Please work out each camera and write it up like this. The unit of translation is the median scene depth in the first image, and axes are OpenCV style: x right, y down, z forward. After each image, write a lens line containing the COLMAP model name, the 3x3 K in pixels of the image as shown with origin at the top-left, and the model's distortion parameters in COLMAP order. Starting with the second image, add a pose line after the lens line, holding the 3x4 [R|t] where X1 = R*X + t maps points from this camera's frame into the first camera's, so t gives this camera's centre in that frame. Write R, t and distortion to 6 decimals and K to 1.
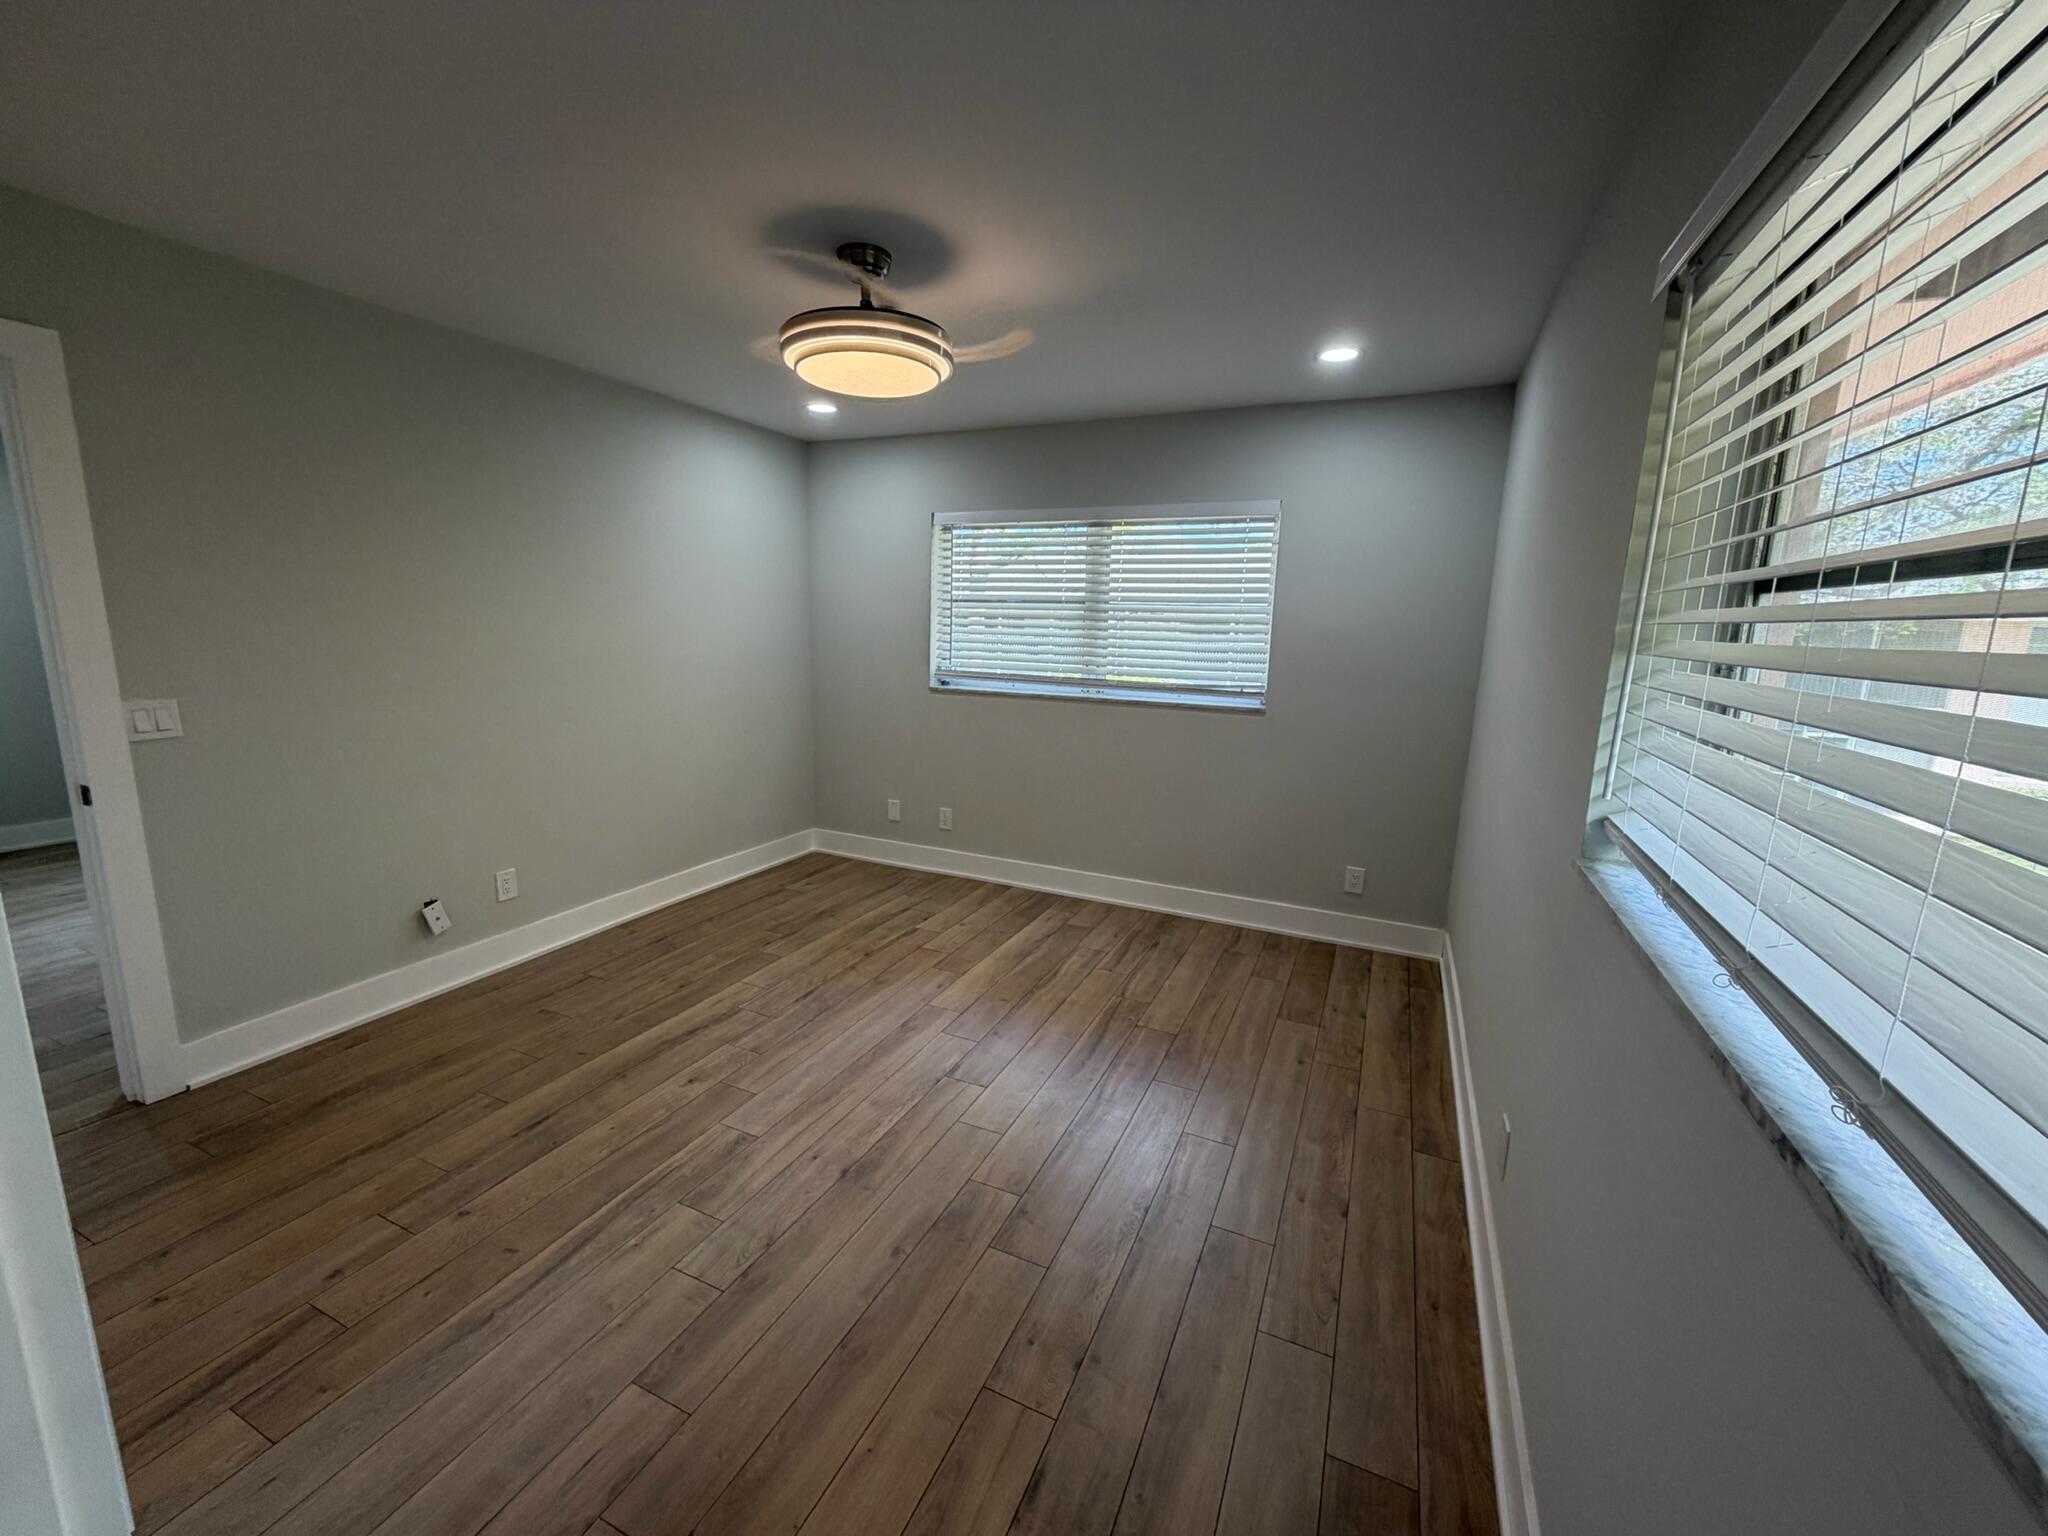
lens RADIAL K [[814.4, 0, 1025.9], [0, 814.4, 770.6], [0, 0, 1]] dist [-0.000289, -0.000011]
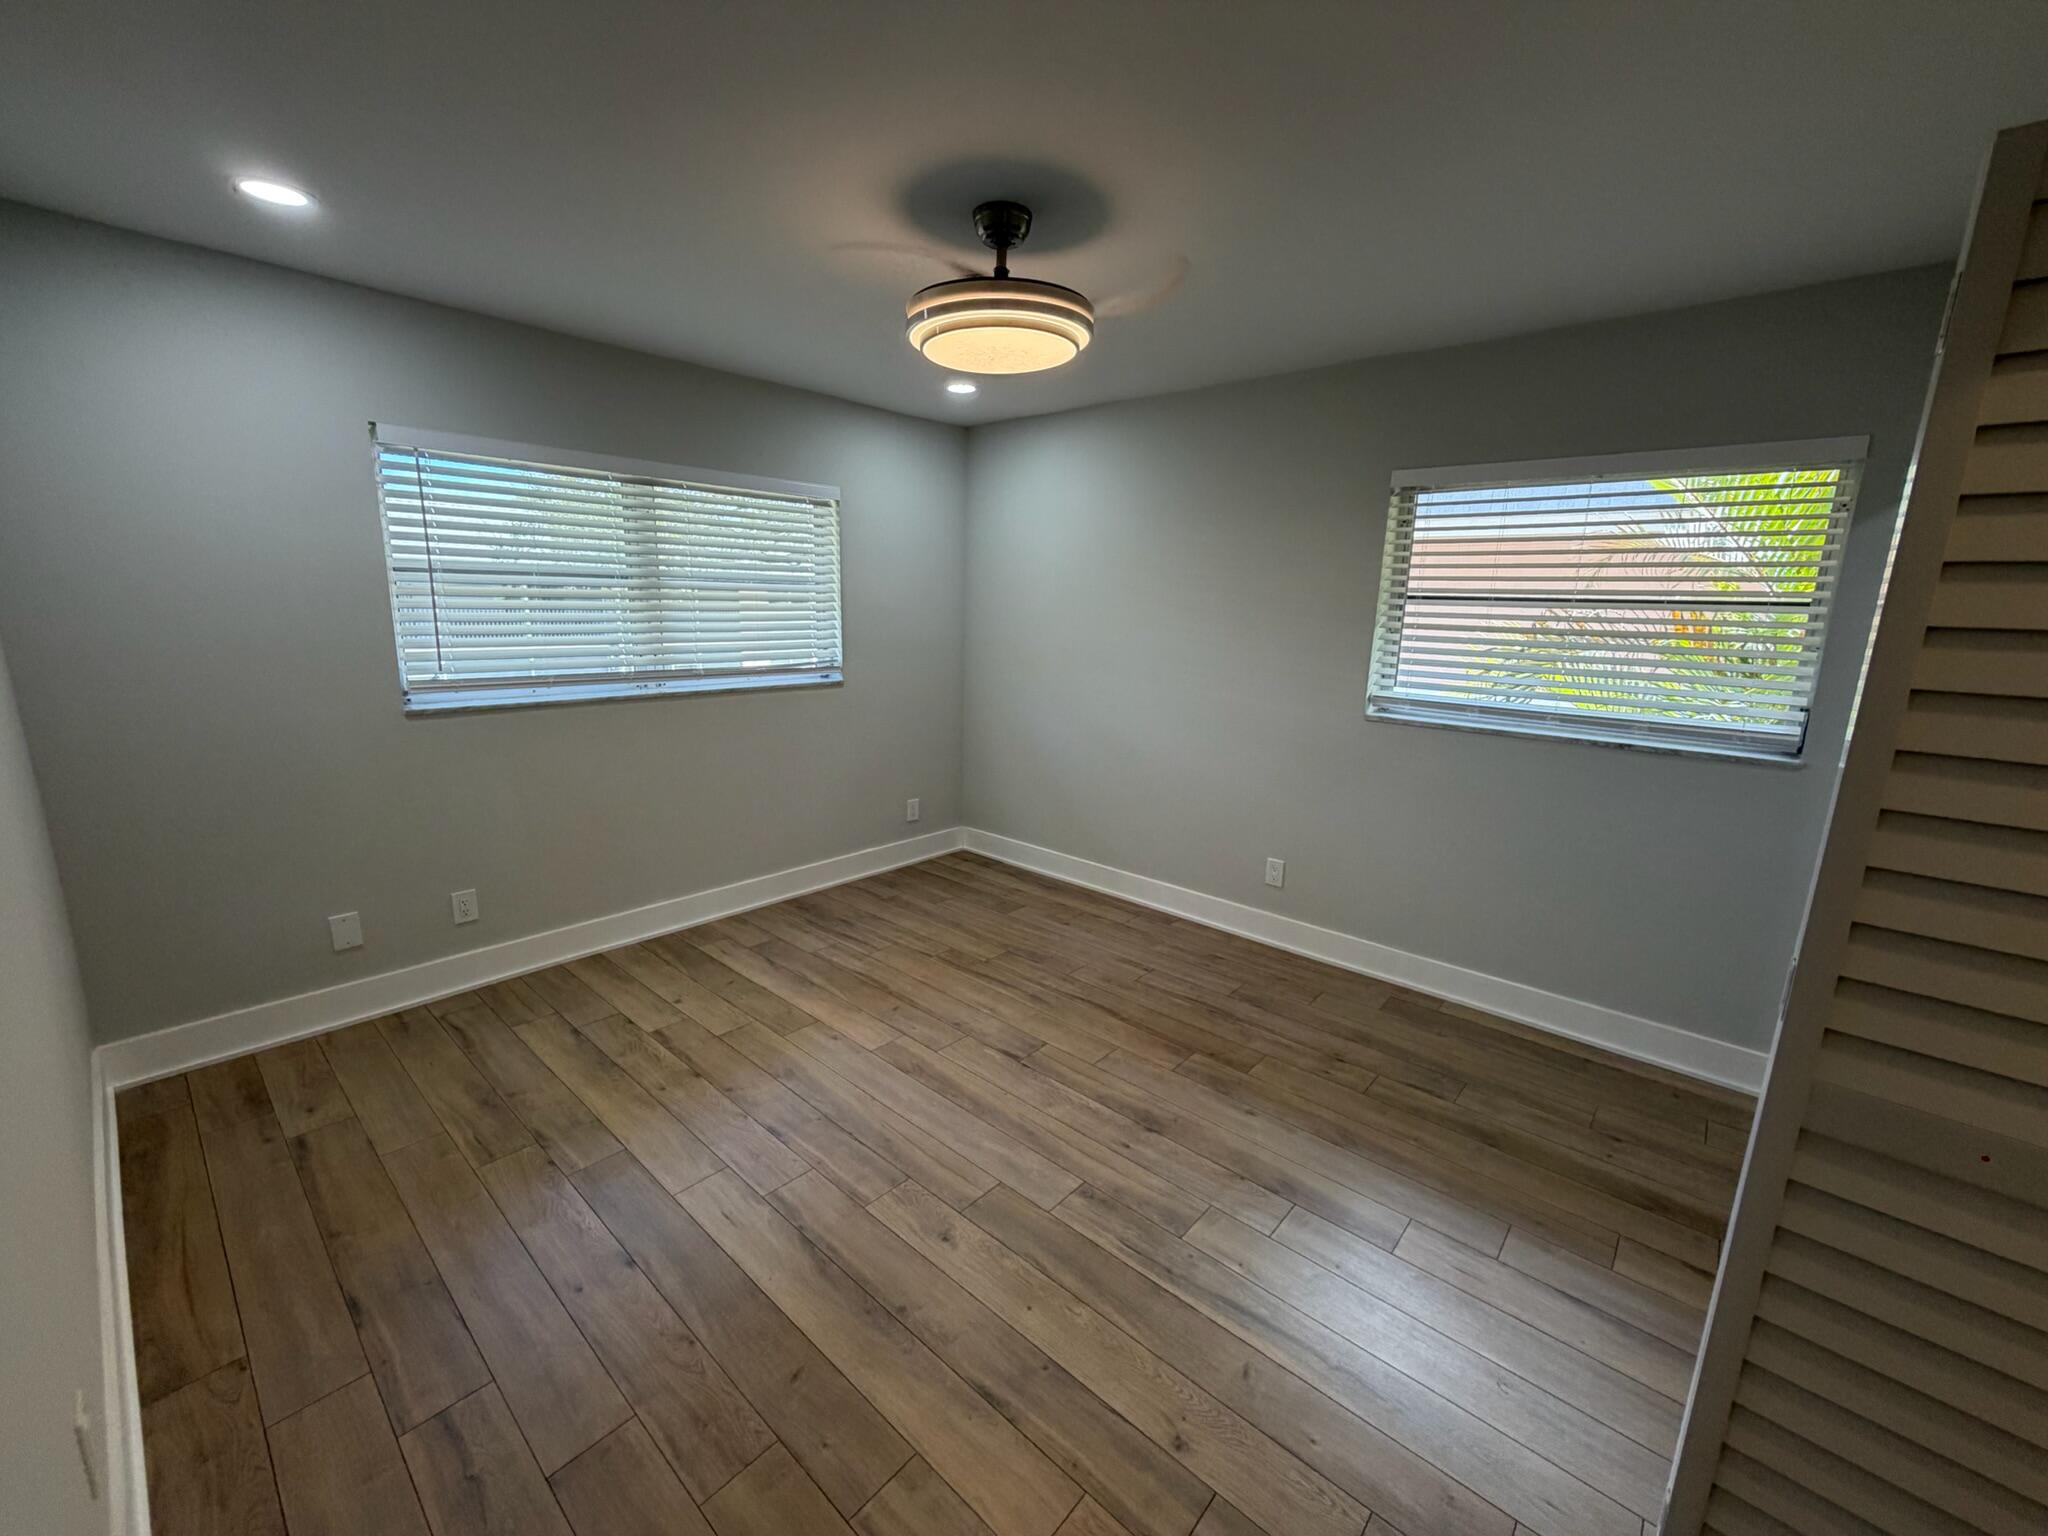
lens RADIAL K [[814.4, 0, 1025.9], [0, 814.4, 770.6], [0, 0, 1]] dist [-0.000289, -0.000011]
pose [[0.298876, -0.217157, 0.929256, -0.696502], [0.158276, 0.971558, 0.176136, -0.116090], [-0.941075, 0.094436, 0.324746, 0.444442]]
